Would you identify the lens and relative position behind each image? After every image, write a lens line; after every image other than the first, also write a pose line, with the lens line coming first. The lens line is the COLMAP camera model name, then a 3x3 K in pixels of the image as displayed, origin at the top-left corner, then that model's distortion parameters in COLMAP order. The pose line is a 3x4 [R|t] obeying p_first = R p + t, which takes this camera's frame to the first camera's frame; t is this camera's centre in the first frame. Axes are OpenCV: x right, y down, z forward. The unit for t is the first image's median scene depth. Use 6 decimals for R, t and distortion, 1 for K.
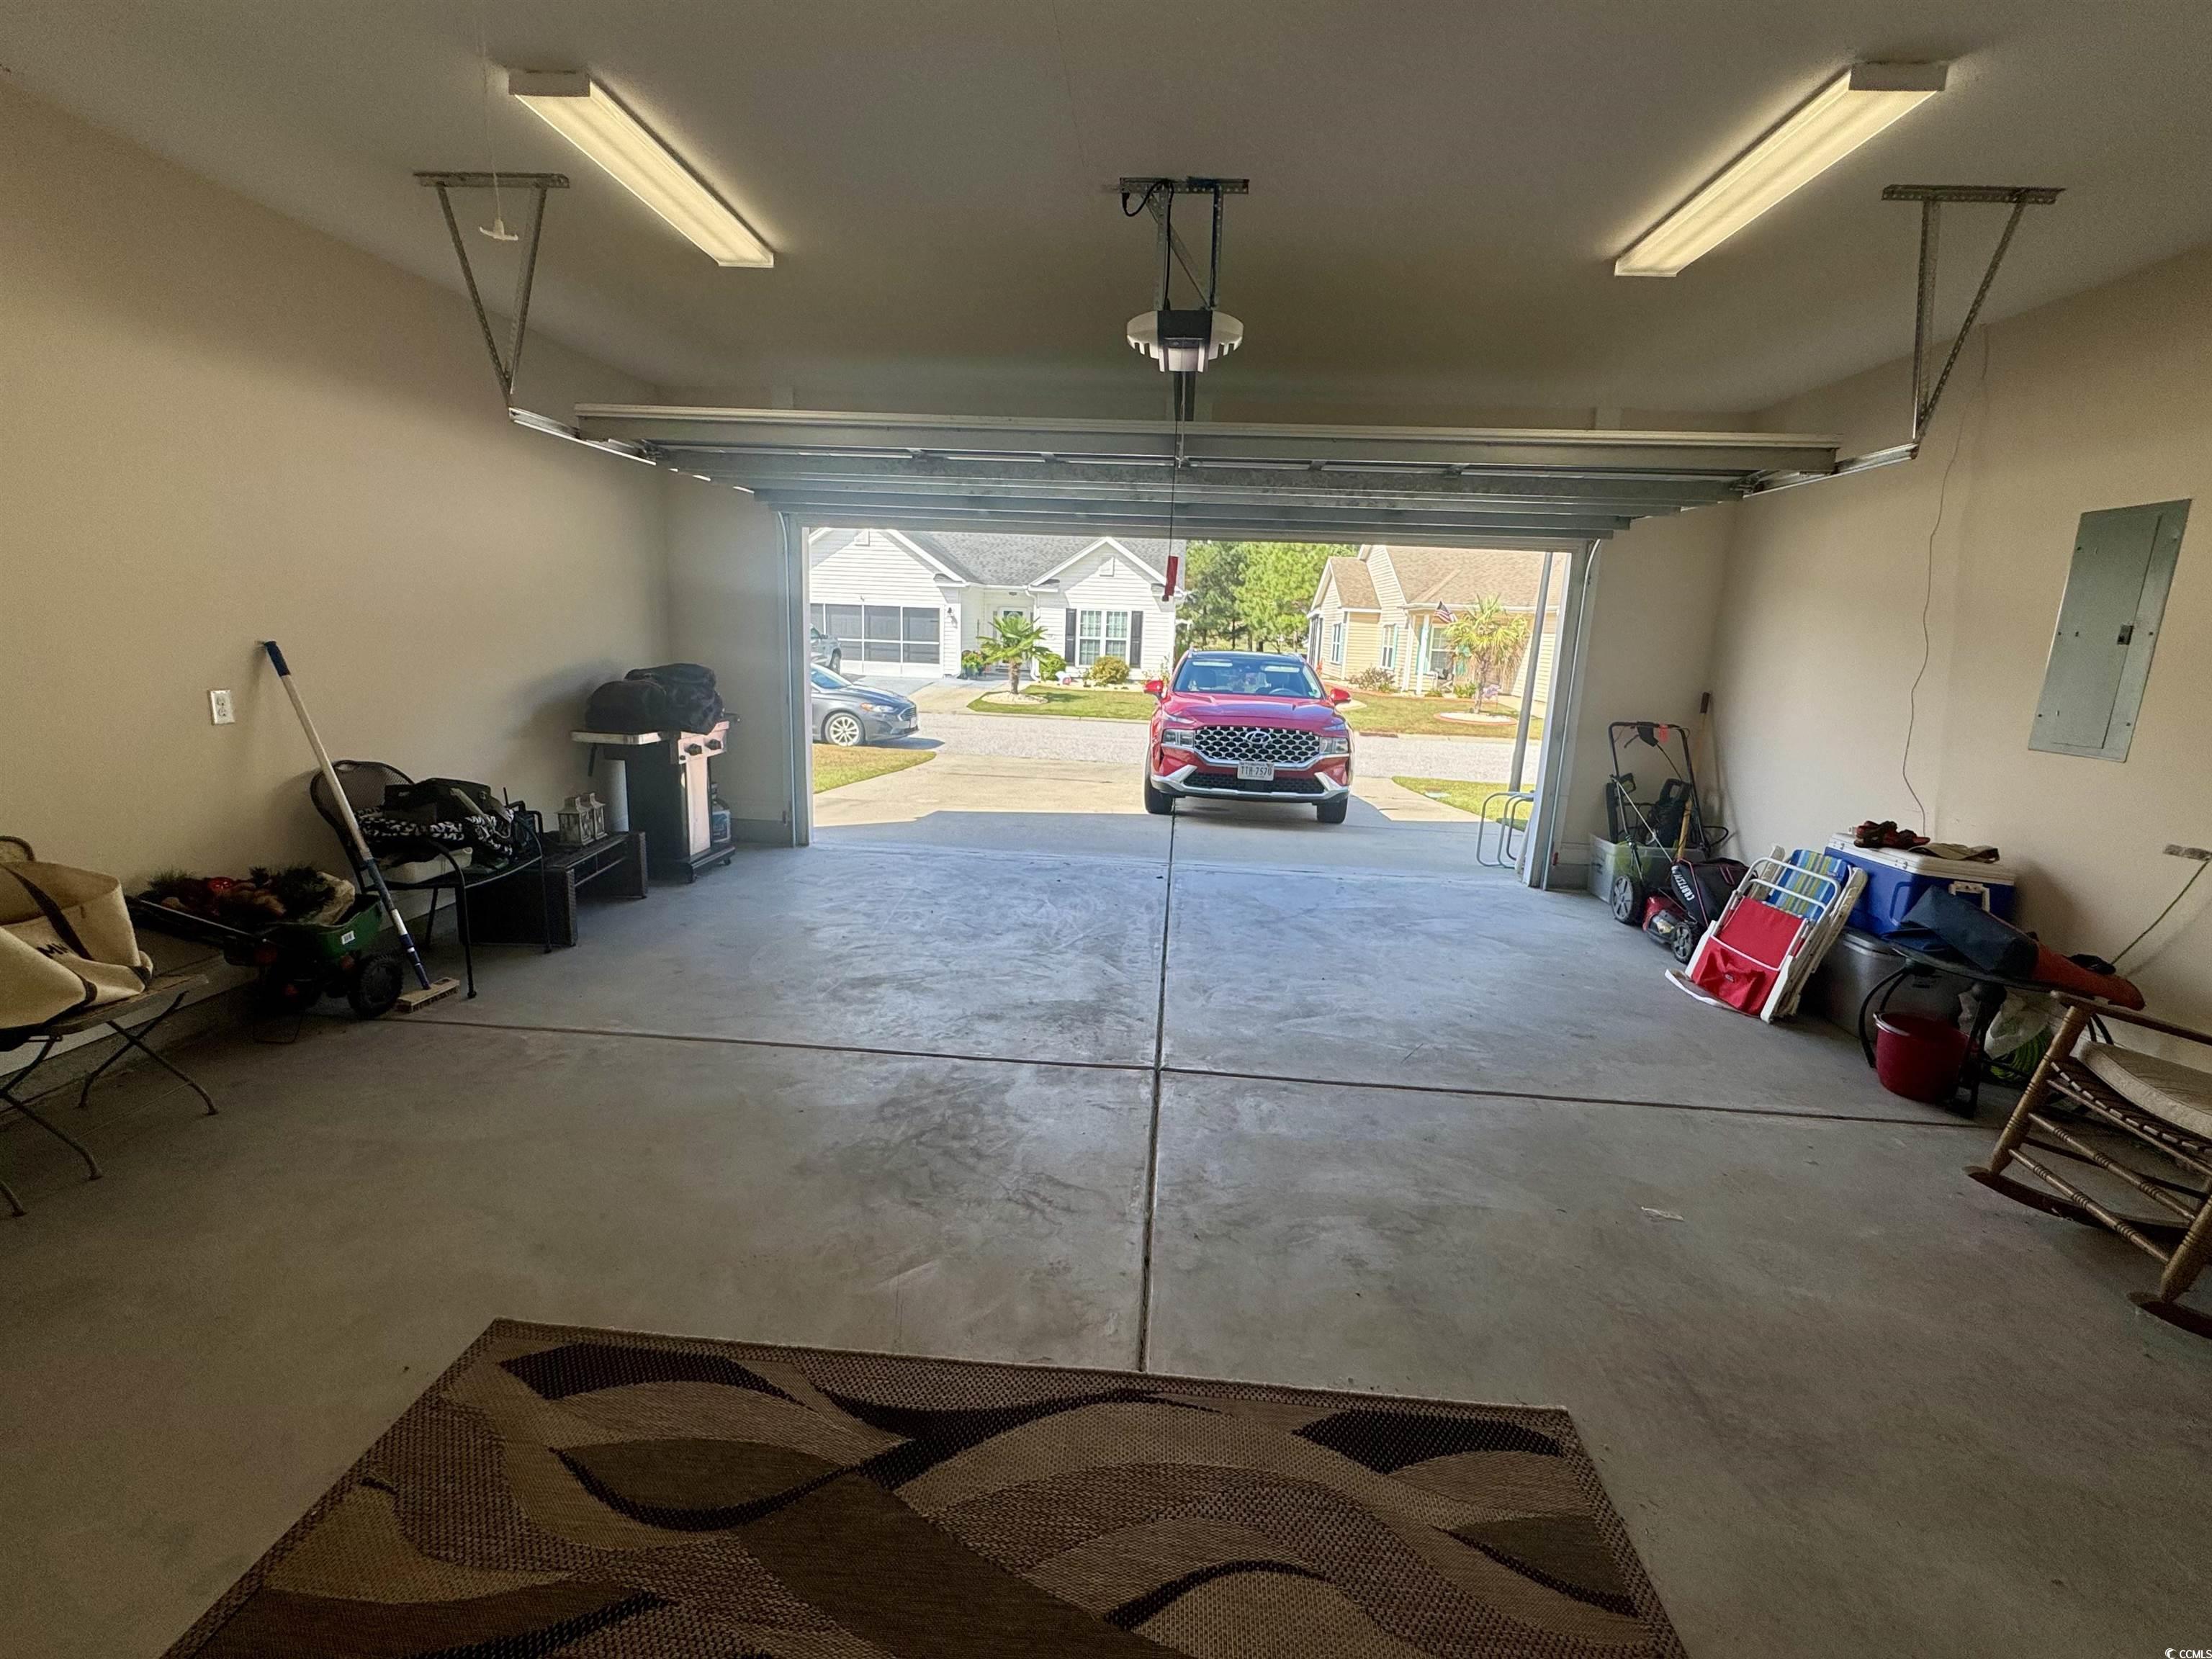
lens RADIAL K [[949.7, 0, 1106.0], [0, 949.7, 829.5], [0, 0, 1]] dist [0.002147, -0.000208]
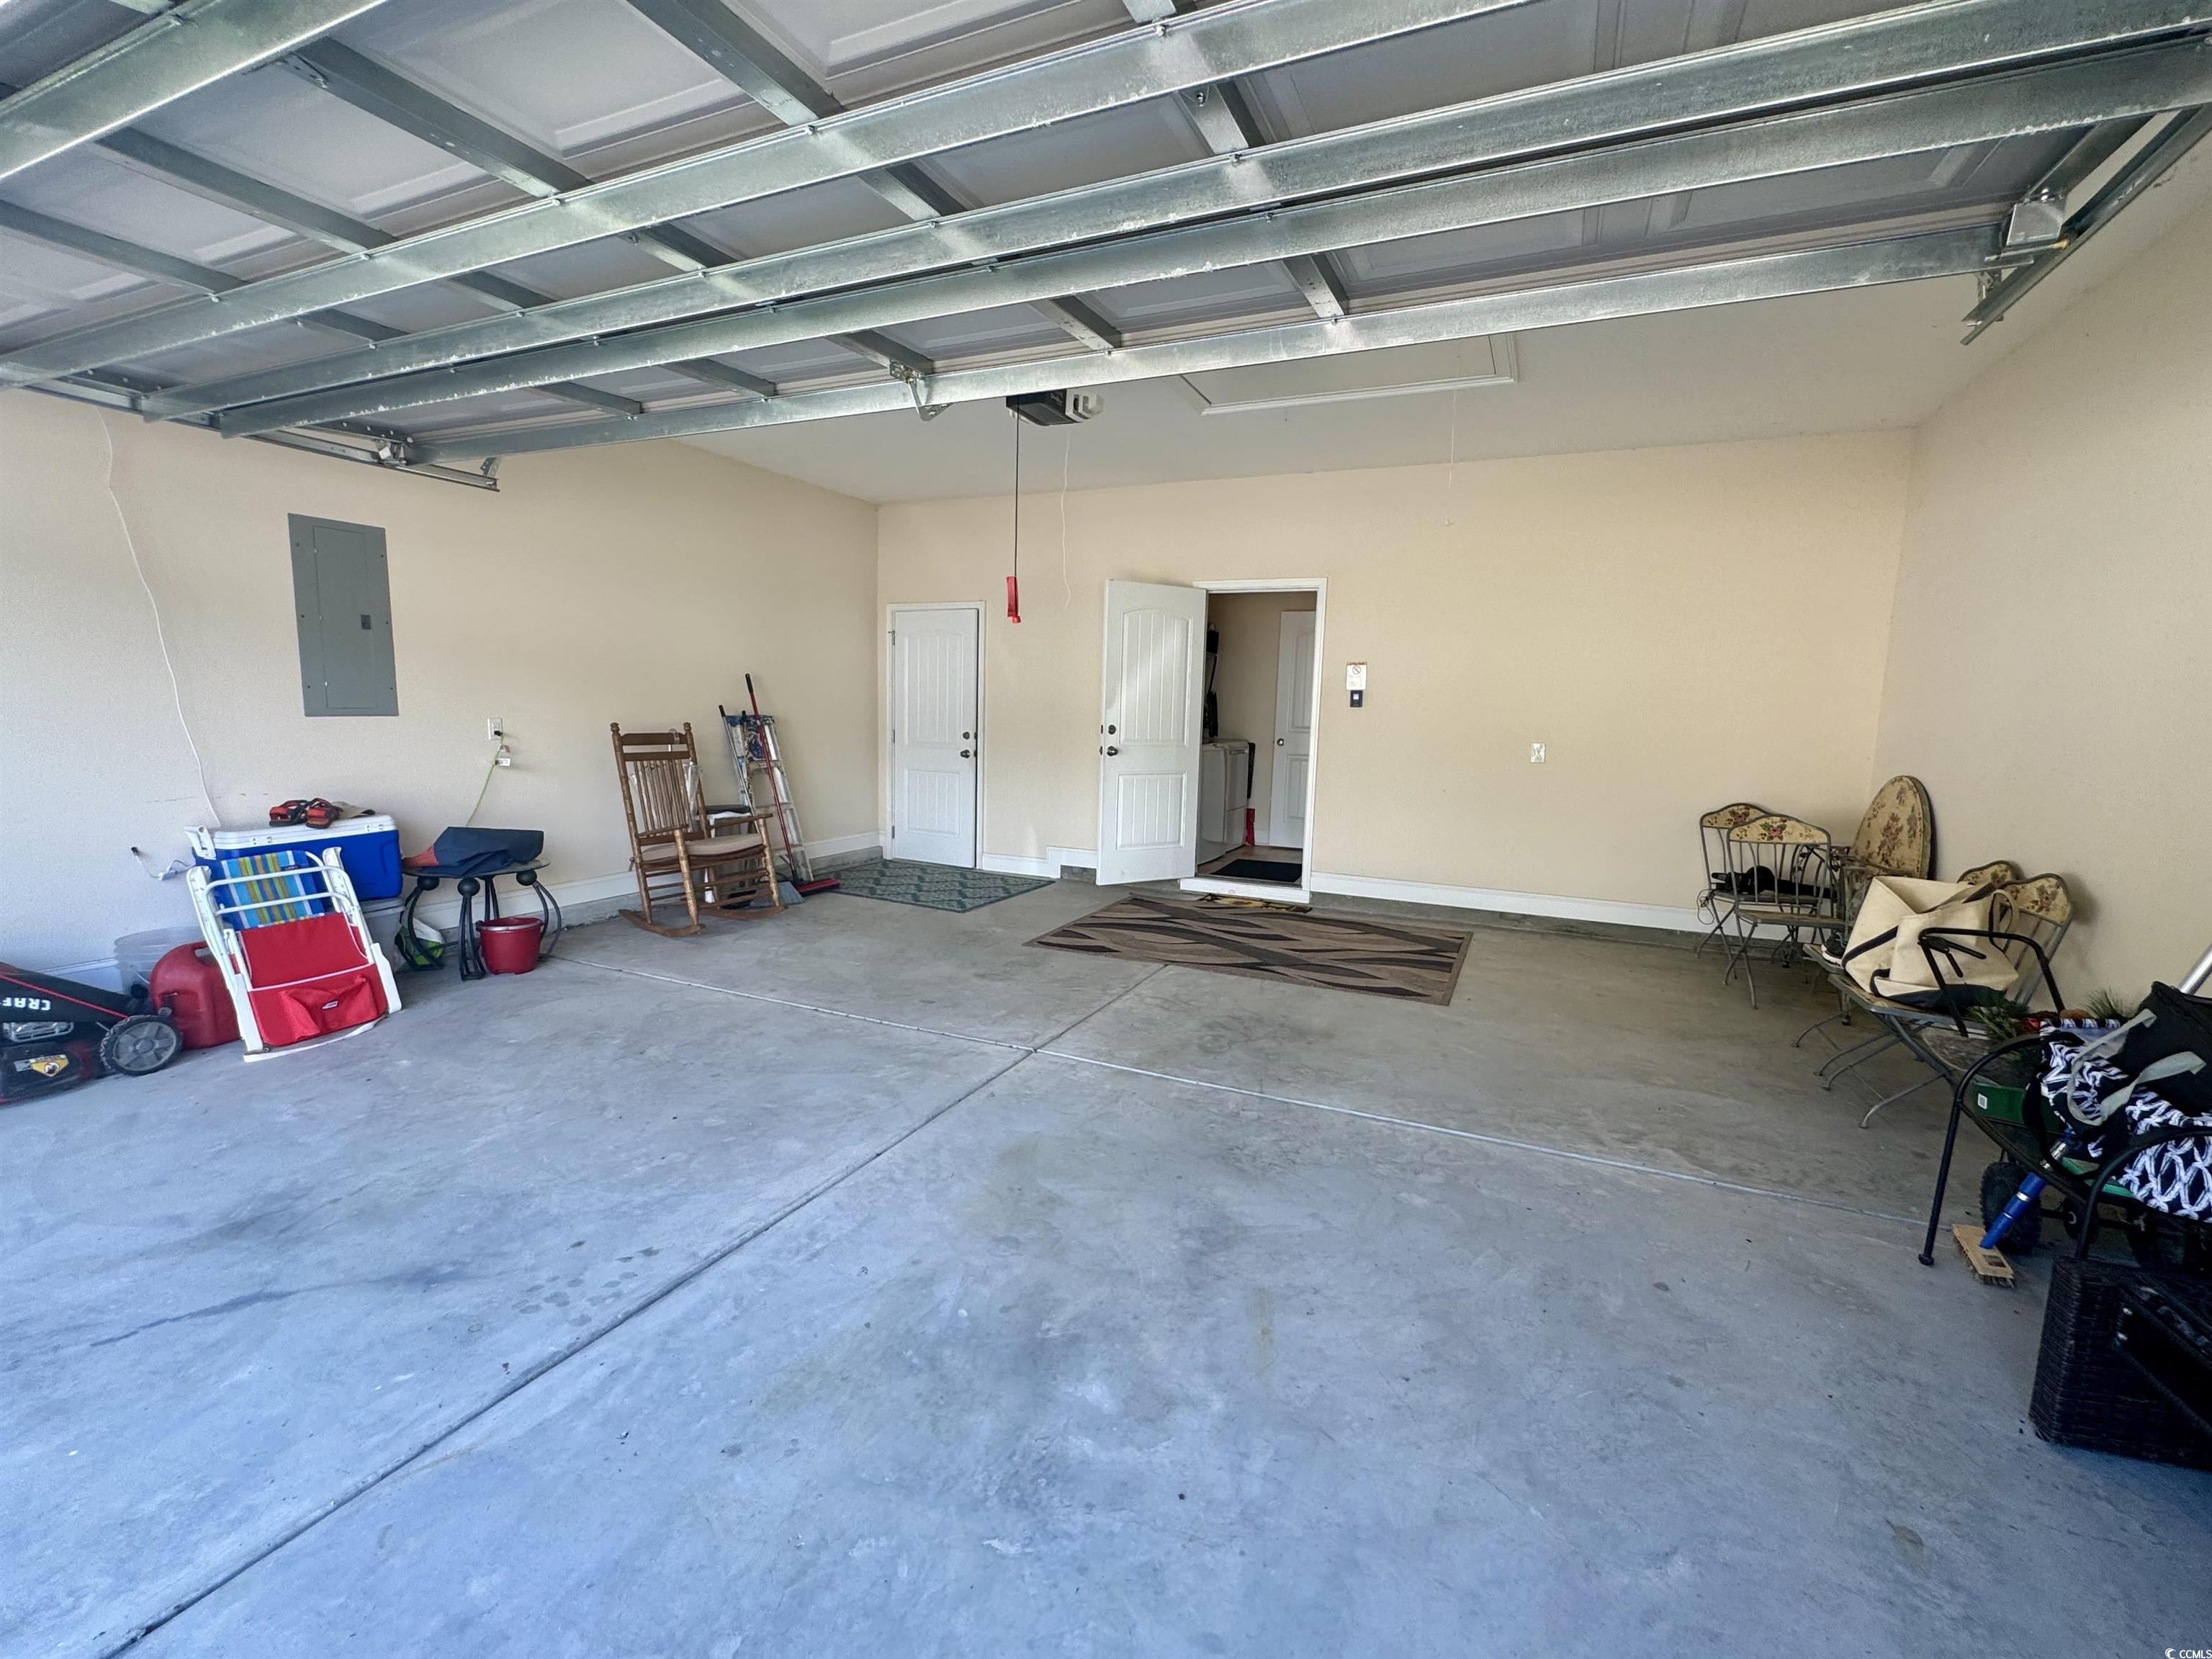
lens RADIAL K [[949.7, 0, 1106.0], [0, 949.7, 829.5], [0, 0, 1]] dist [0.002147, -0.000208]
pose [[-0.932919, -0.110453, 0.342727, -0.654456], [0.013494, 0.940401, 0.339801, -0.633448], [-0.359833, 0.321632, -0.875827, 3.240493]]
